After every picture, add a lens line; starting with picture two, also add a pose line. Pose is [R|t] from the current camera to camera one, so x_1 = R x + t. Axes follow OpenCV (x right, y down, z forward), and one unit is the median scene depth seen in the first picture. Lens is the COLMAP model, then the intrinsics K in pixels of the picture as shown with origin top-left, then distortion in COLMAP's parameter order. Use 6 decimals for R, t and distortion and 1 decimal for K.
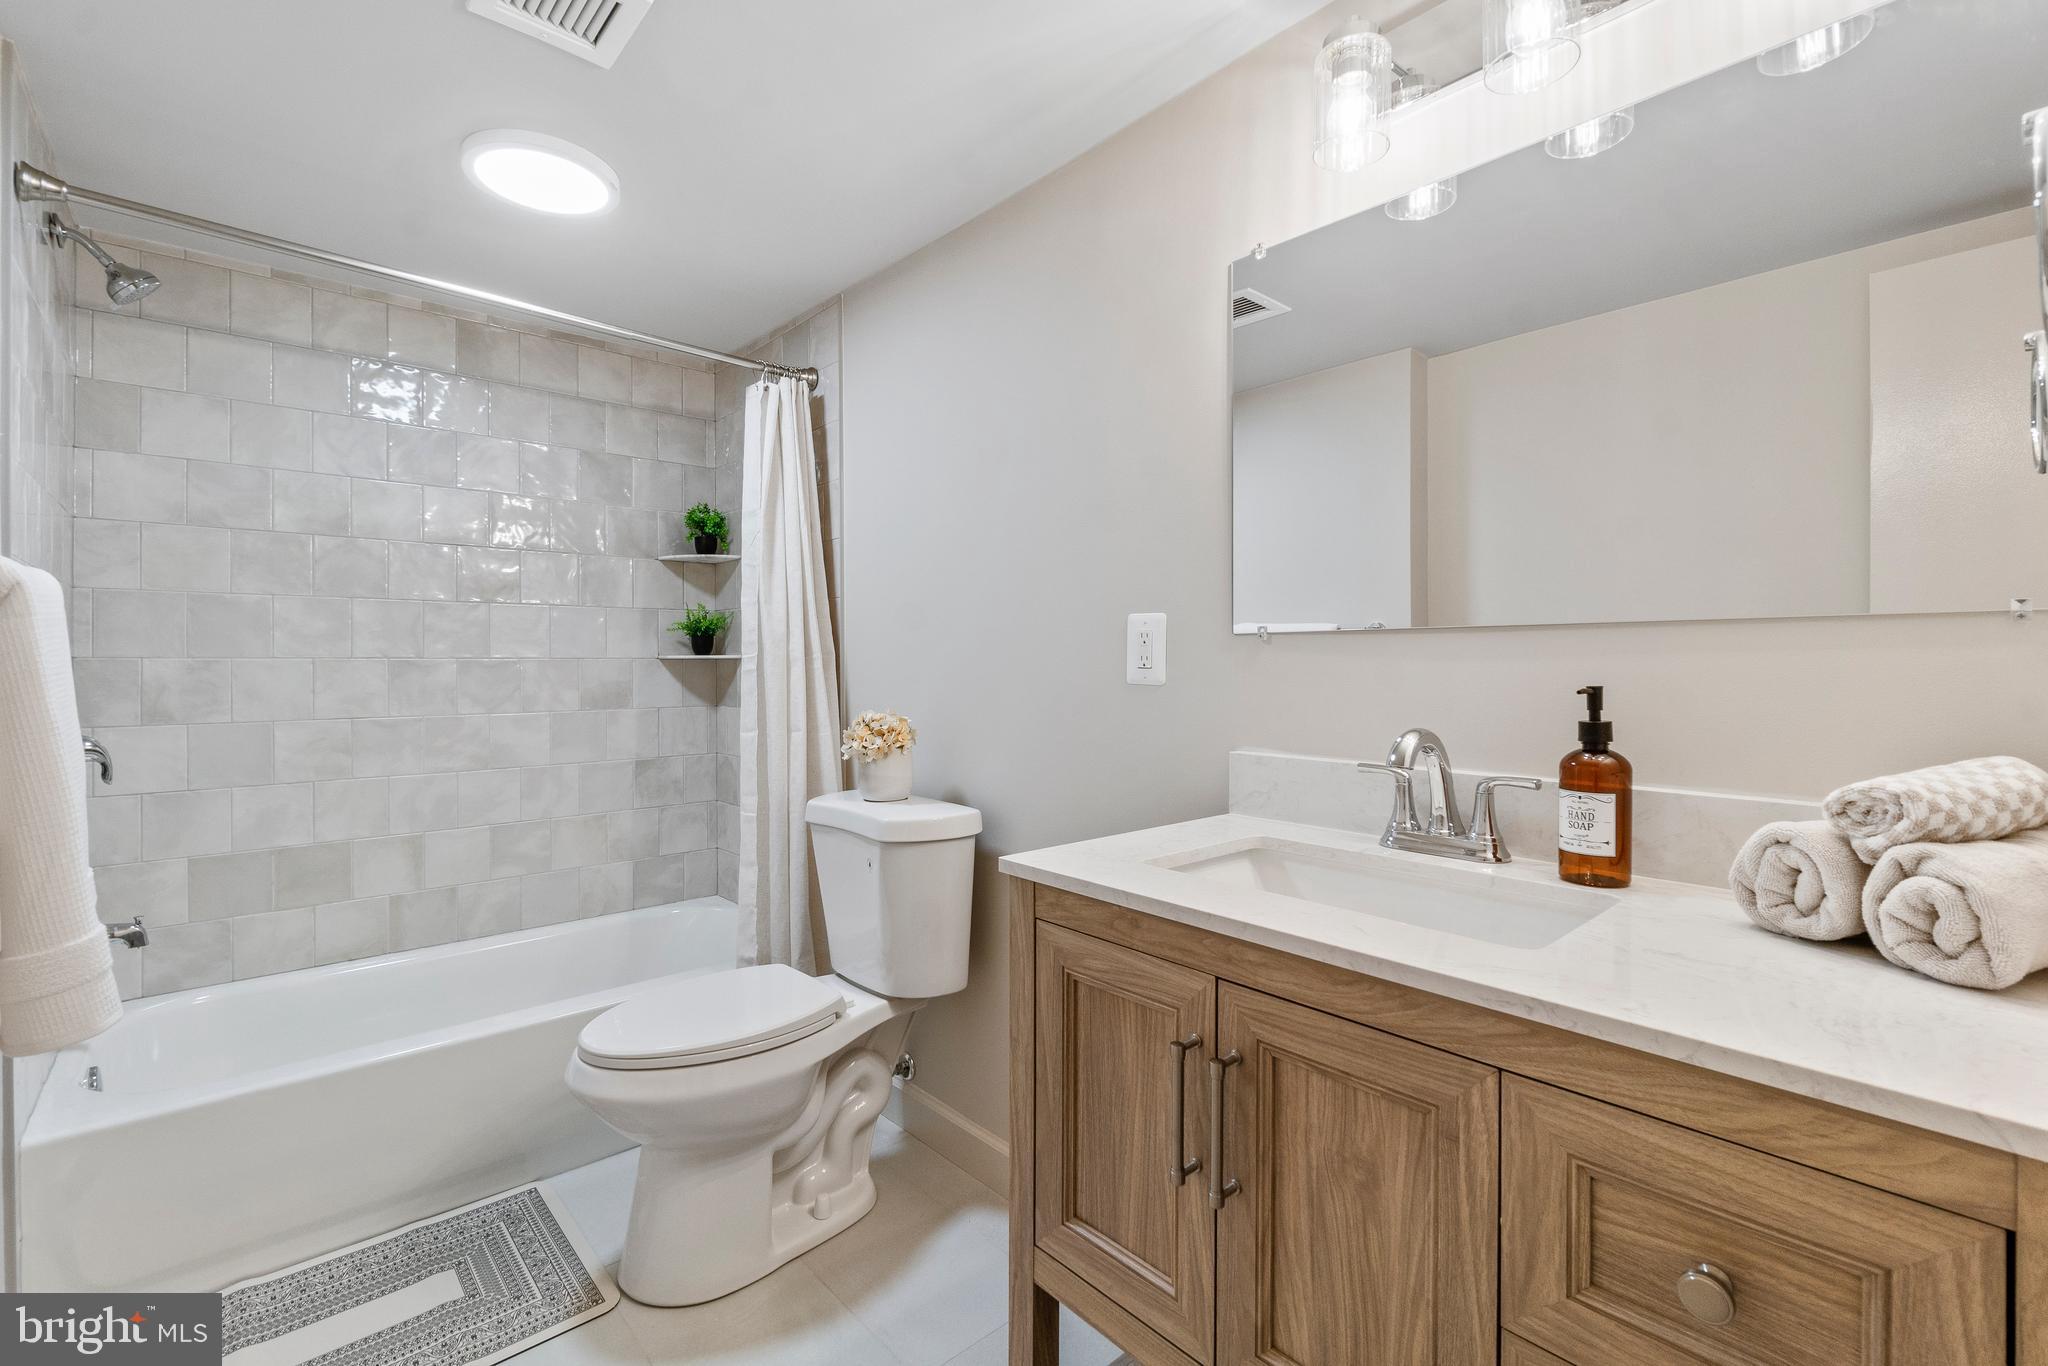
lens RADIAL K [[878.4, 0, 1010.0], [0, 878.4, 675.6], [0, 0, 1]] dist [-0.001418, -0.000044]
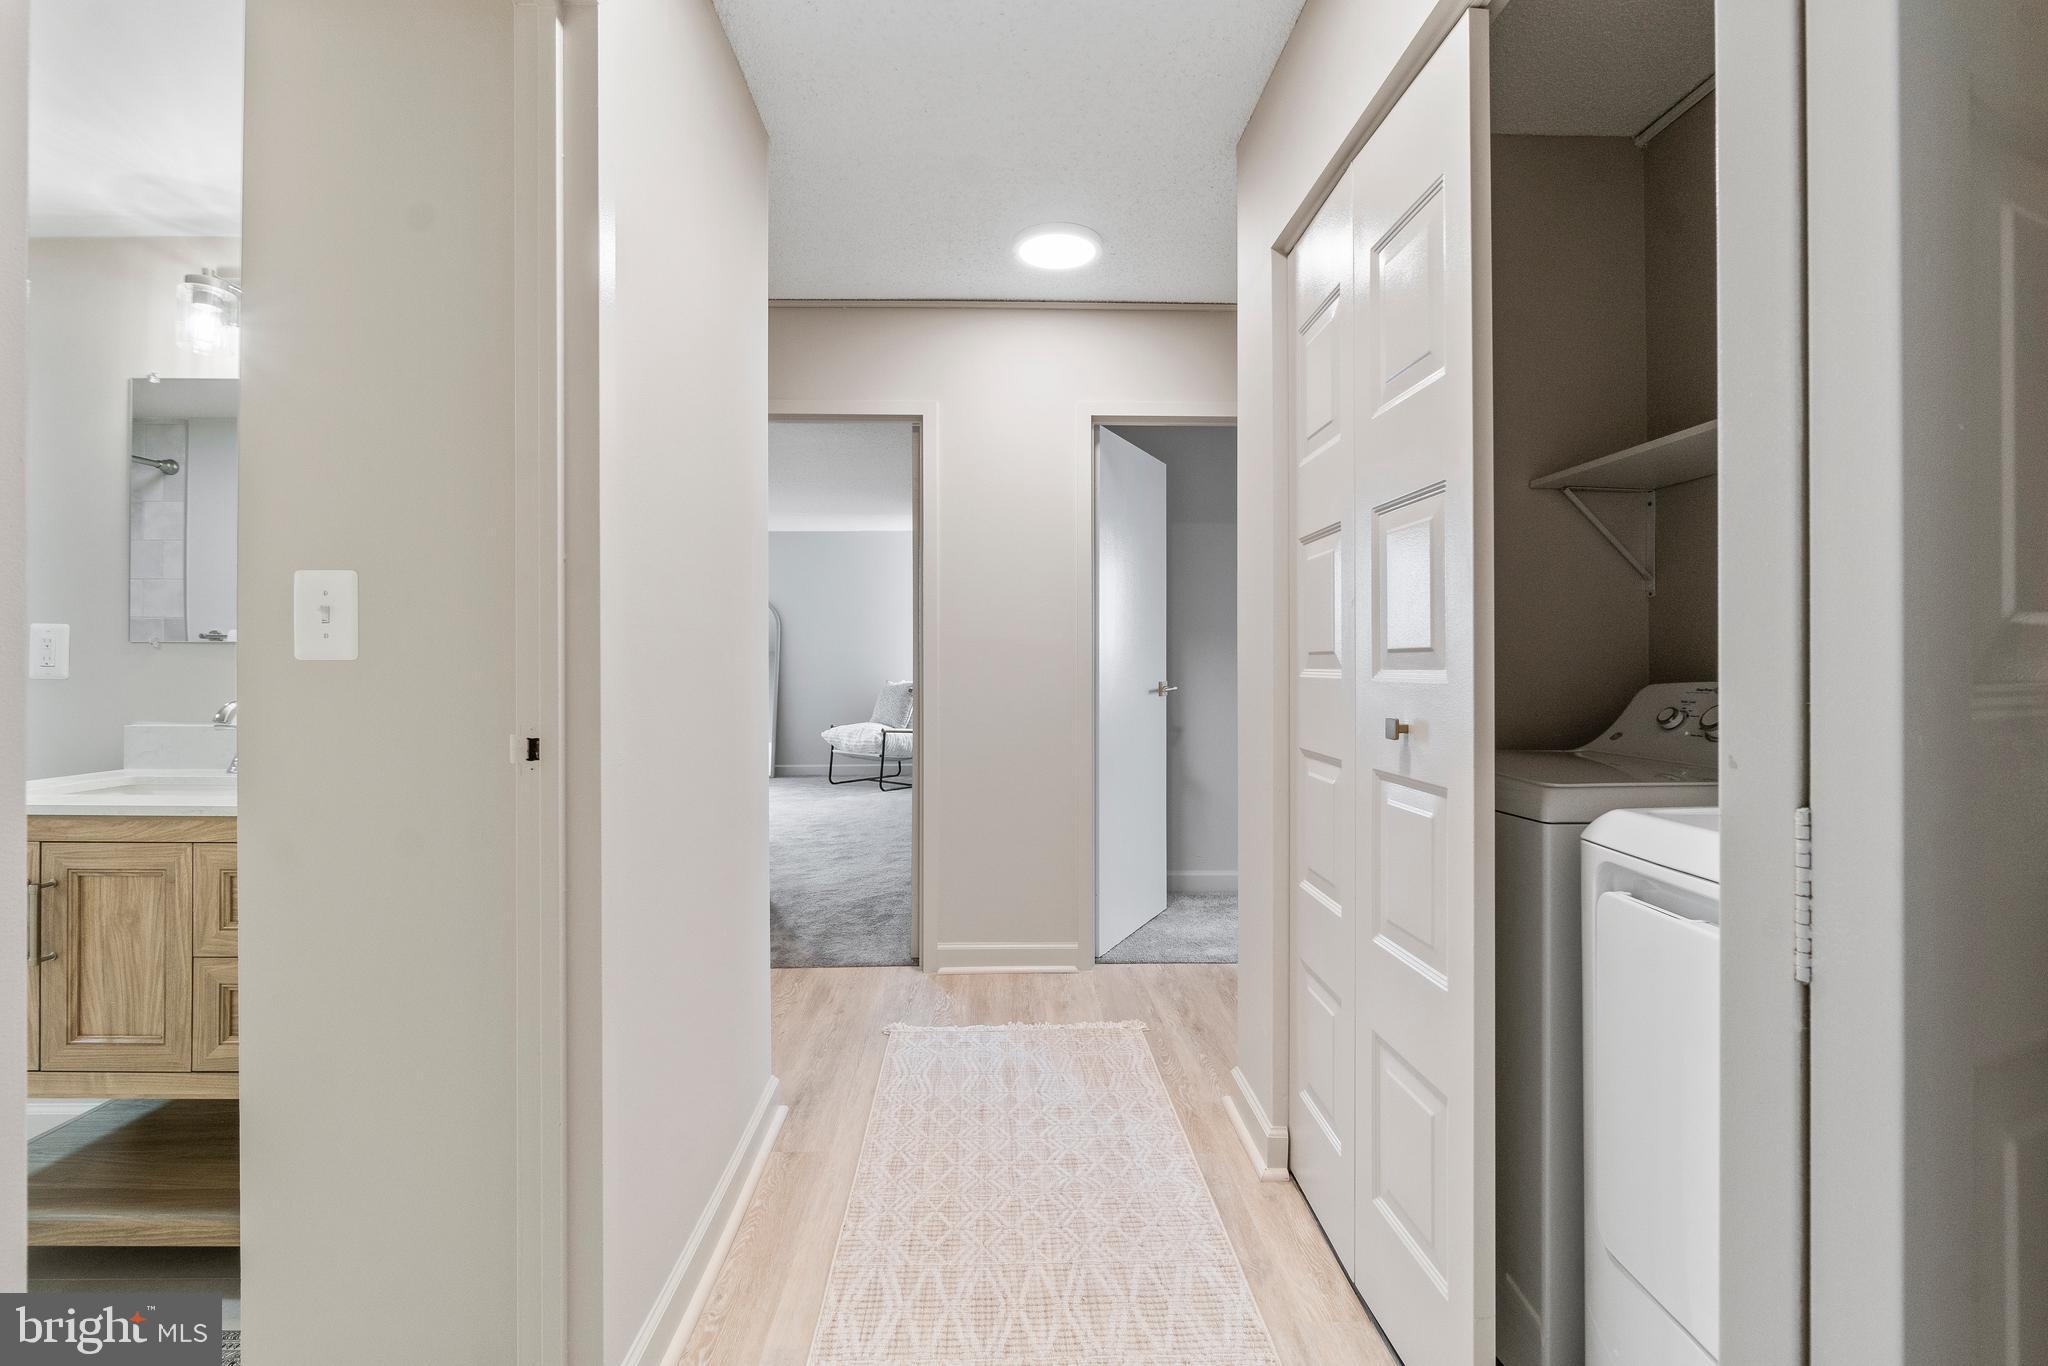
lens RADIAL K [[878.4, 0, 1010.0], [0, 878.4, 675.6], [0, 0, 1]] dist [-0.001418, -0.000044]
pose [[0.653850, -0.000566, 0.756624, 0.193216], [0.006019, 0.999972, -0.004453, 0.037109], [-0.756600, 0.007466, 0.653836, -1.734723]]
